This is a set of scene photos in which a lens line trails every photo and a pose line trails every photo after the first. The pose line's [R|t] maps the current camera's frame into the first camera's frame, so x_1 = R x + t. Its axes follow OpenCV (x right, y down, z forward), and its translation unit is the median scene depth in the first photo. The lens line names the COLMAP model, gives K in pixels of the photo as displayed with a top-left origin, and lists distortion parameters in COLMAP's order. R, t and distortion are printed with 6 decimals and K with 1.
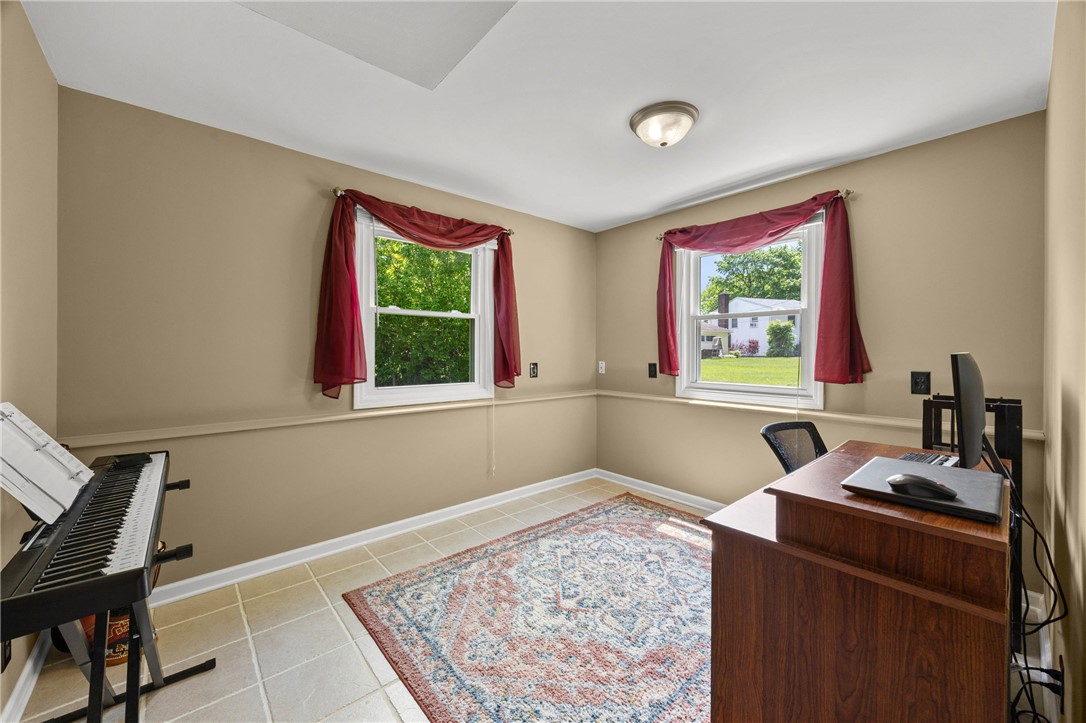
lens RADIAL K [[424.4, 0, 549.1], [0, 424.4, 345.9], [0, 0, 1]] dist [-0.001430, -0.000117]
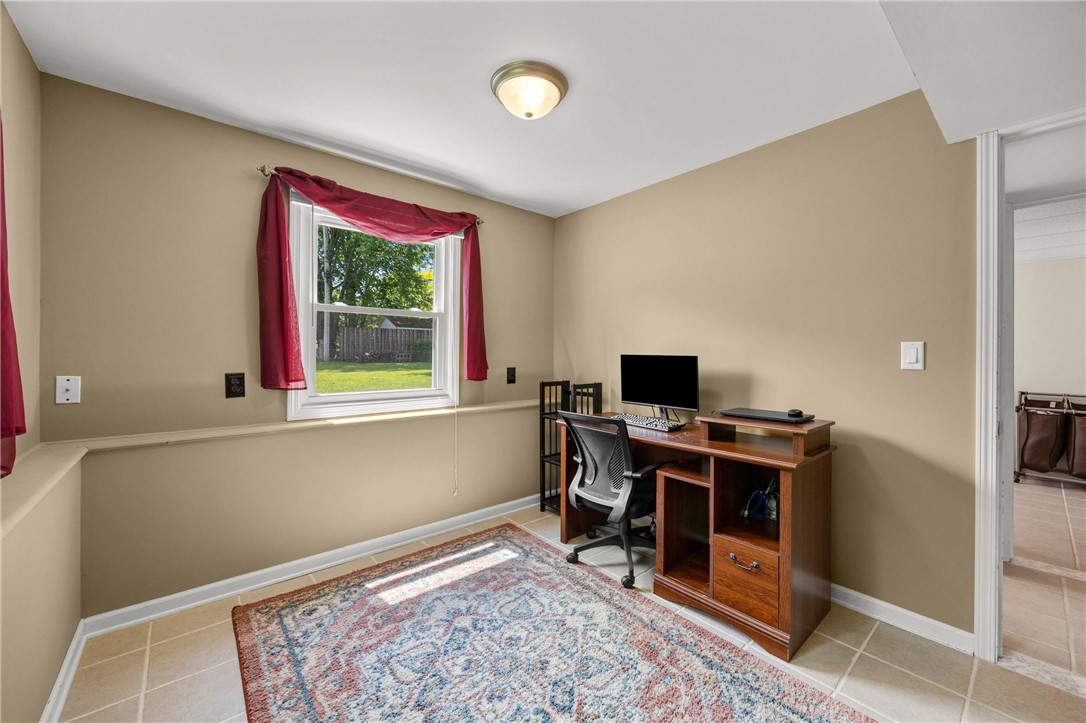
lens RADIAL K [[424.4, 0, 549.1], [0, 424.4, 345.9], [0, 0, 1]] dist [-0.001430, -0.000117]
pose [[0.006970, 0.017019, 0.999831, -0.454452], [-0.012157, 0.999783, -0.016933, 0.010555], [-0.999902, -0.012037, 0.007175, 0.726689]]
